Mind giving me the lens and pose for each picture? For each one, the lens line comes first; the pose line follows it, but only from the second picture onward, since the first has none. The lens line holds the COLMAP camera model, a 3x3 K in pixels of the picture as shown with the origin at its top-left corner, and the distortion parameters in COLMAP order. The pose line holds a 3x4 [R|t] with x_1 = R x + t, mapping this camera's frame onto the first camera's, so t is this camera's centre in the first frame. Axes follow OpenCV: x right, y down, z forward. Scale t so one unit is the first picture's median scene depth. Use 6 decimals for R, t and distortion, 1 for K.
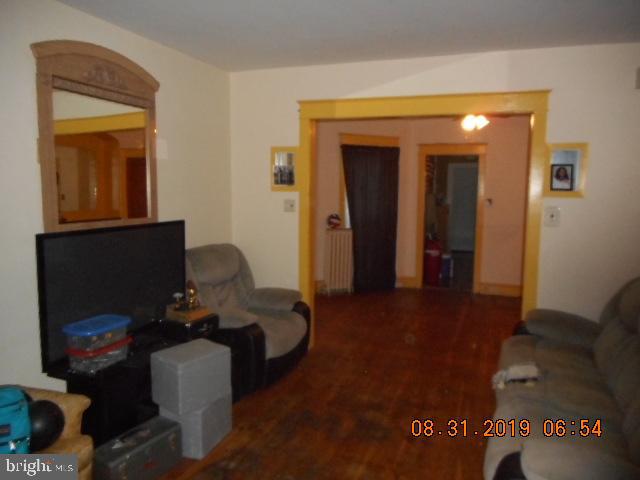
lens RADIAL K [[471.0, 0, 320.7], [0, 471.0, 237.3], [0, 0, 1]] dist [-0.005811, -0.008723]
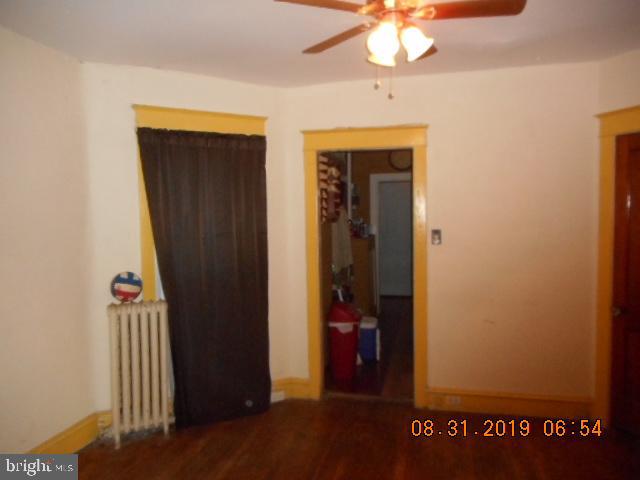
lens RADIAL K [[471.0, 0, 320.7], [0, 471.0, 237.3], [0, 0, 1]] dist [-0.005811, -0.008723]
pose [[0.991731, -0.035218, 0.123411, 0.156744], [0.041331, 0.998024, -0.047322, -0.050583], [-0.121500, 0.052031, 0.991227, 0.468797]]
